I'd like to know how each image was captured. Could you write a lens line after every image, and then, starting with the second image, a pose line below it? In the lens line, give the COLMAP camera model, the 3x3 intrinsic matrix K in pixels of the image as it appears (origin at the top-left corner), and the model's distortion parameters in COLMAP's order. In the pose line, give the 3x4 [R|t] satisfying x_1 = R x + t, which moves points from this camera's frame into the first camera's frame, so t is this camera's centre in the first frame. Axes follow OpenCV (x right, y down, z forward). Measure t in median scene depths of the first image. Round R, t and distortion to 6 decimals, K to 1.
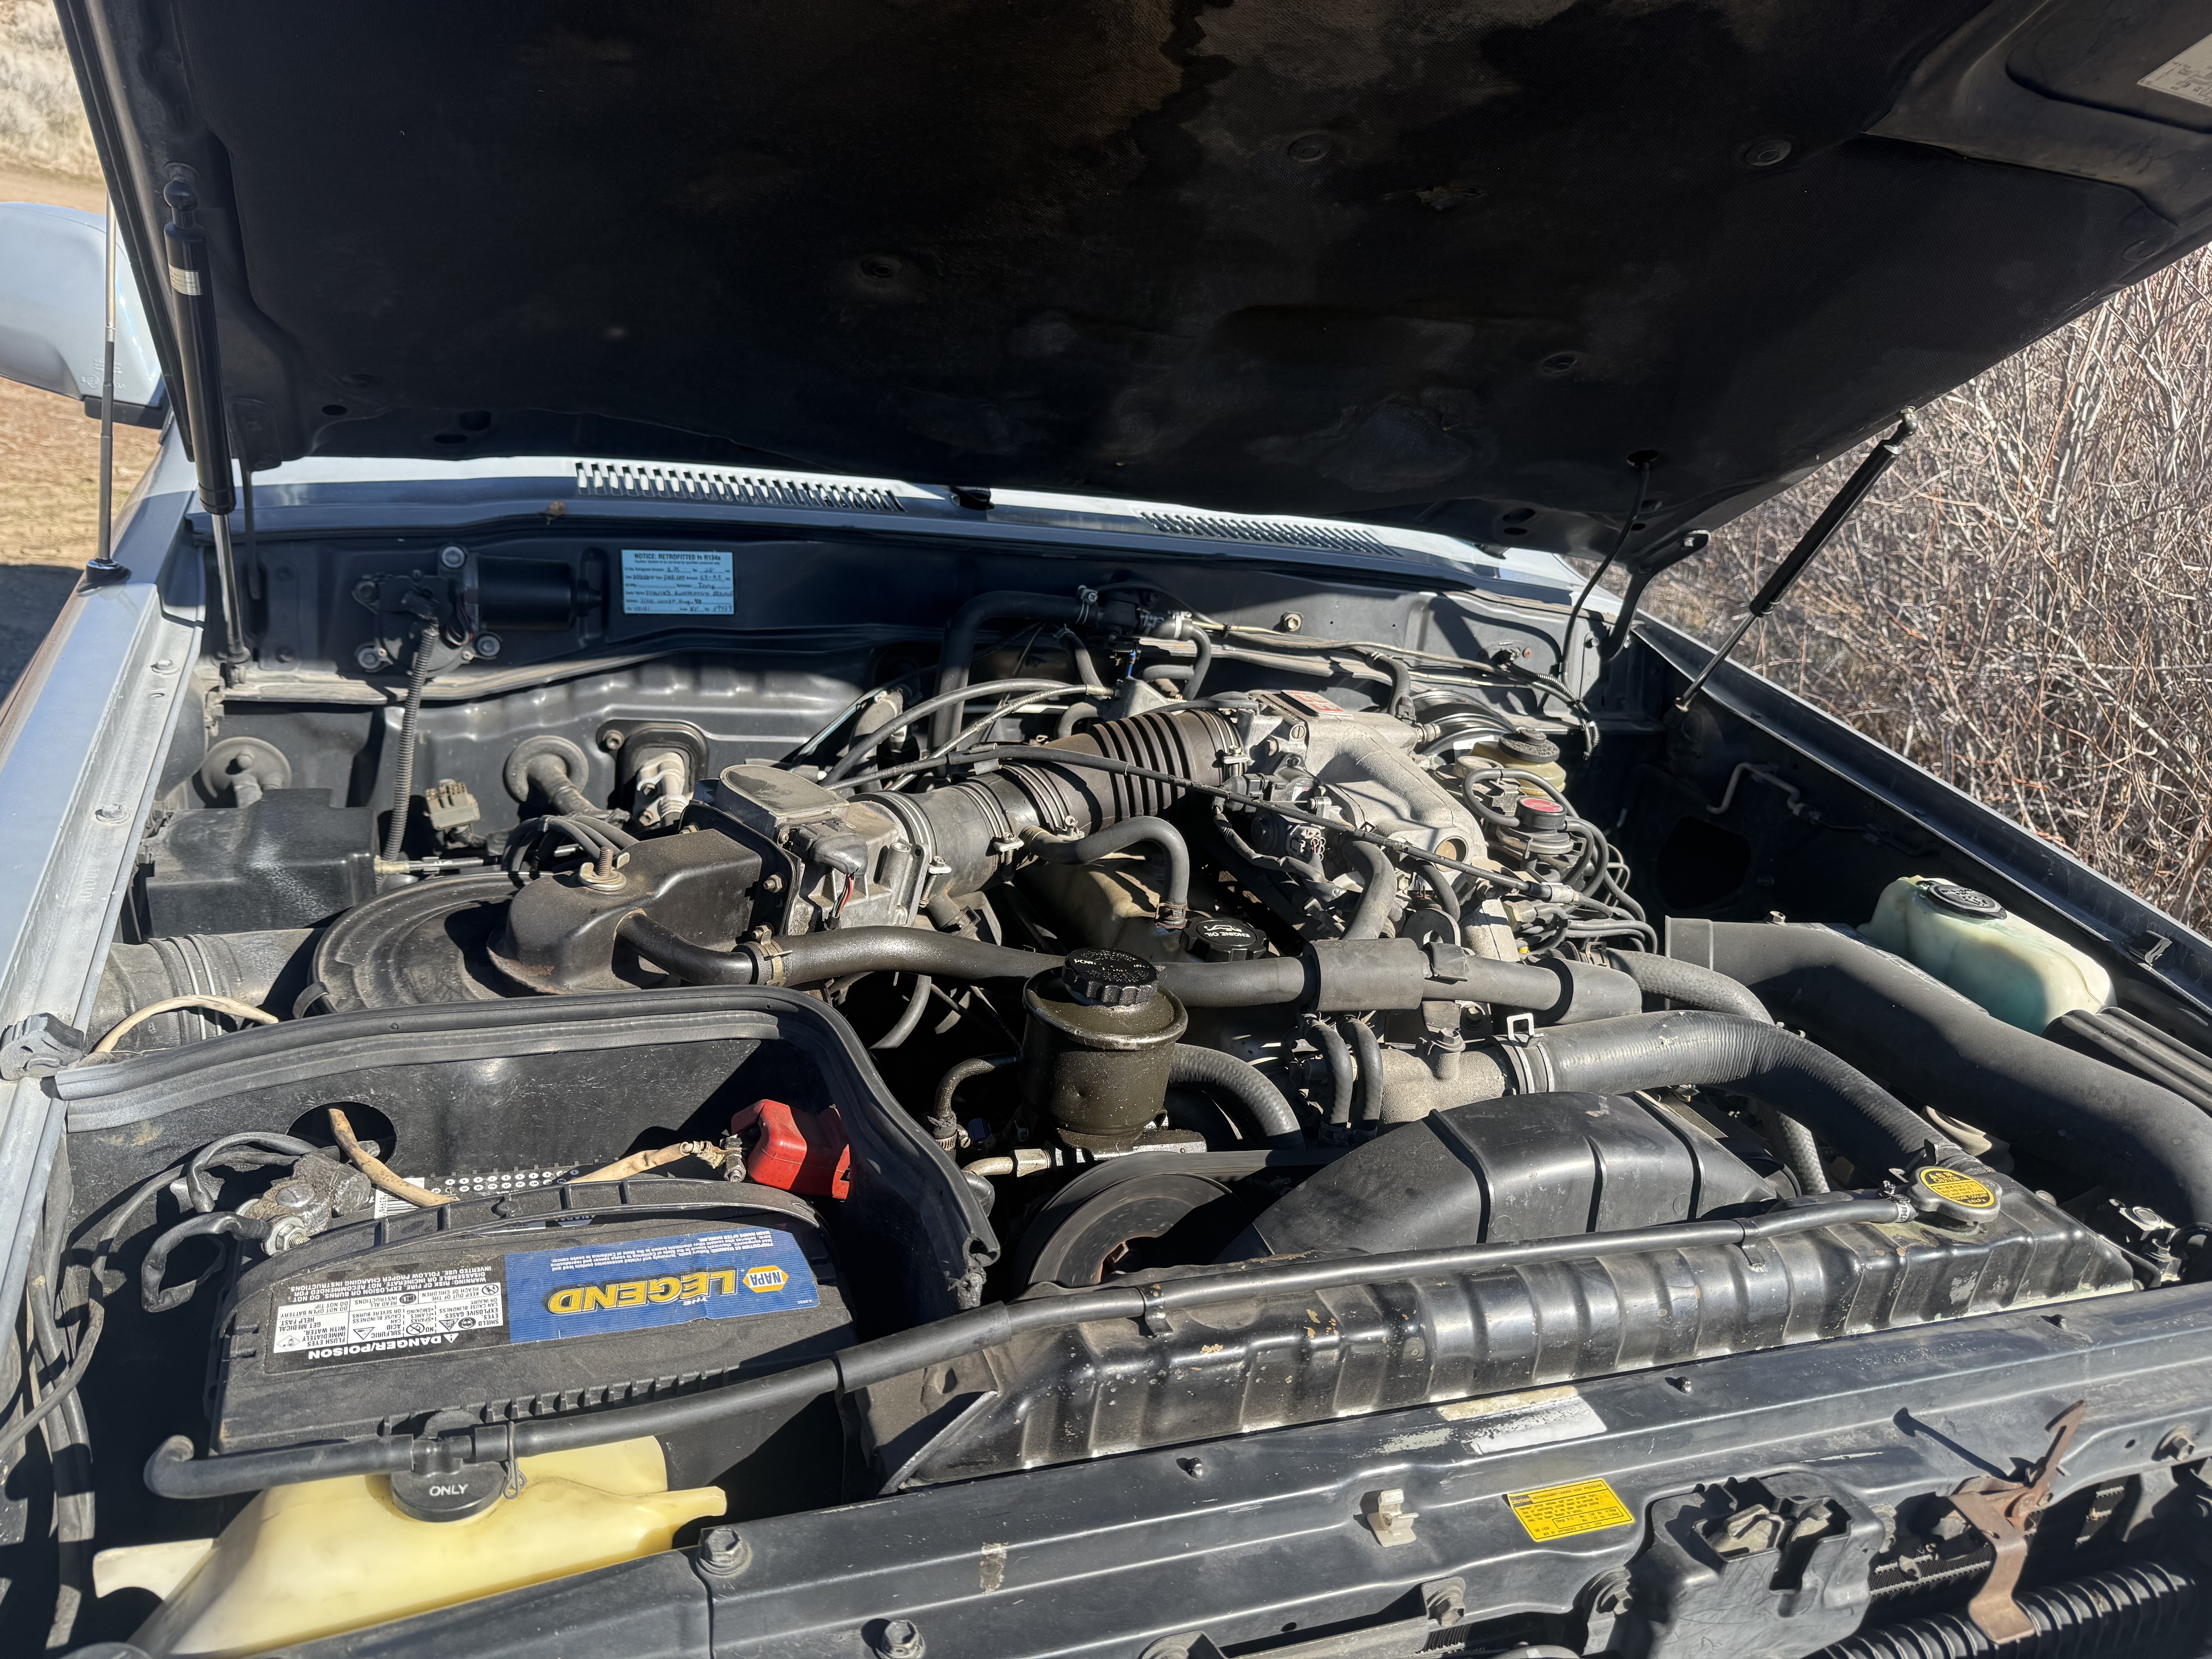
lens RADIAL K [[1573.3, 0, 1106.0], [0, 1573.3, 829.5], [0, 0, 1]] dist [0.169520, -0.369602]
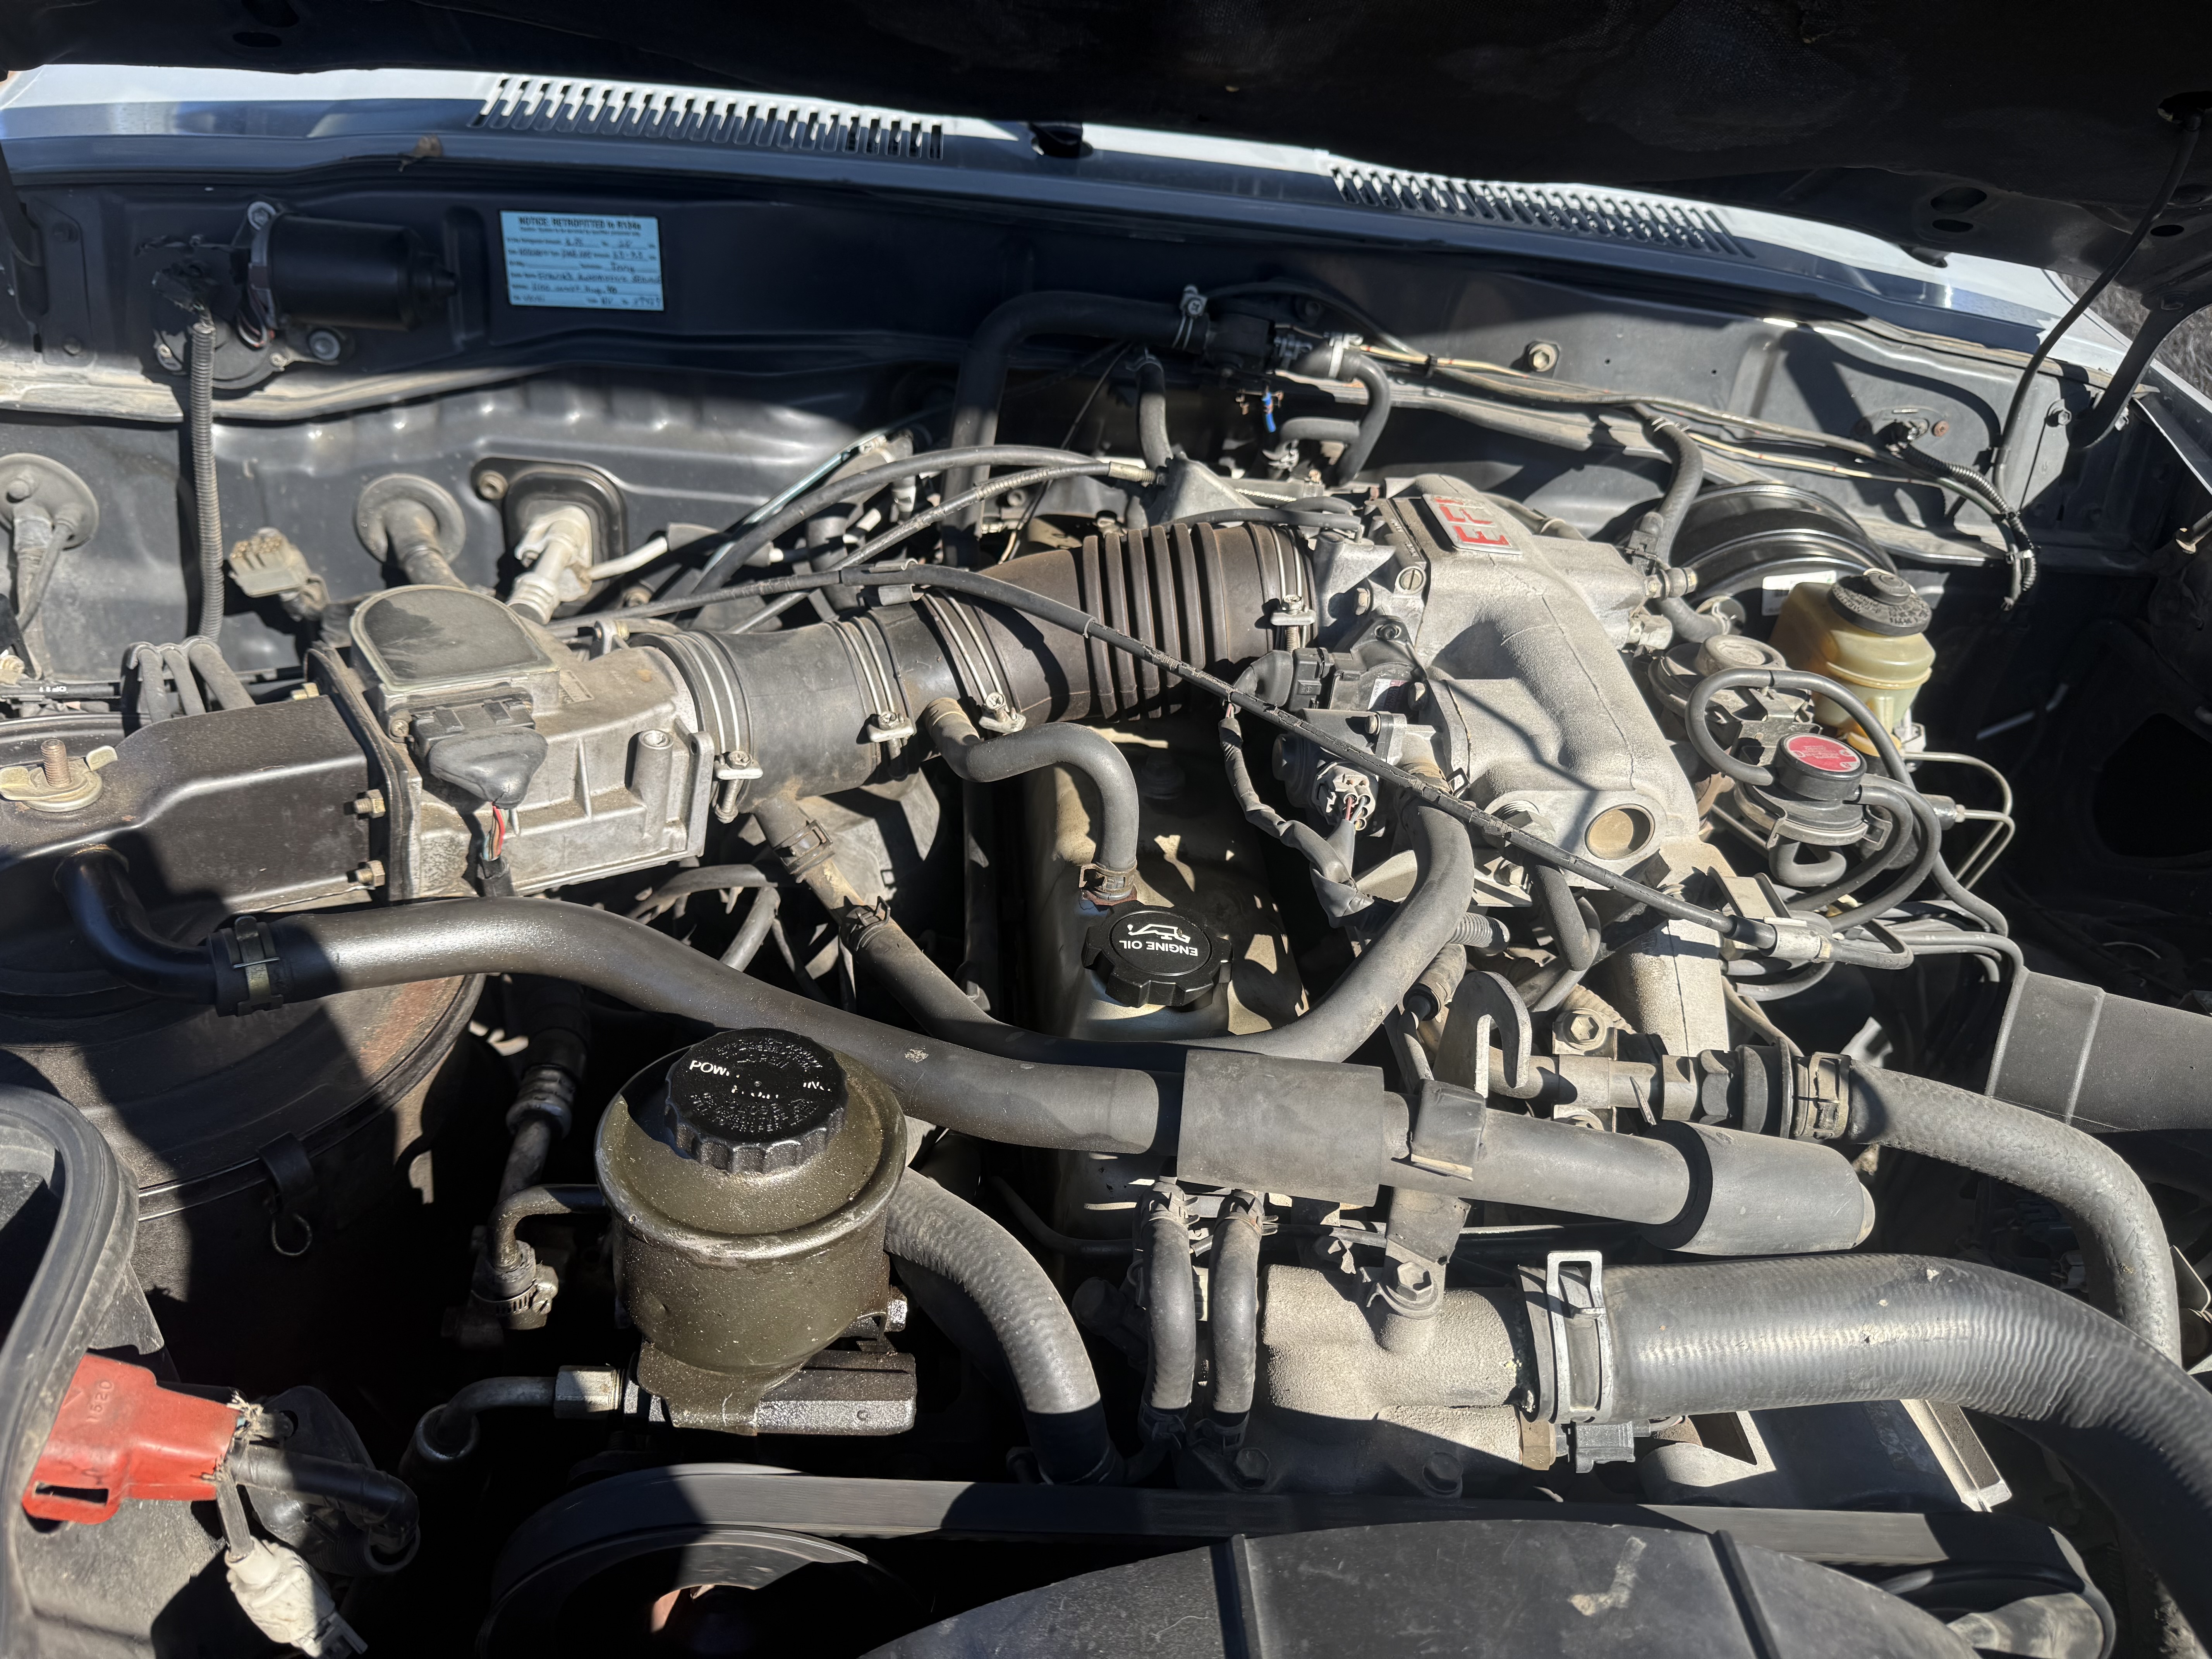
lens RADIAL K [[1614.4, 0, 1106.0], [0, 1614.4, 829.5], [0, 0, 1]] dist [0.002837, -0.012340]
pose [[0.958535, 0.135751, -0.250563, 0.161893], [-0.081384, 0.973032, 0.215835, -0.084041], [0.273106, -0.186494, 0.943734, 0.348657]]
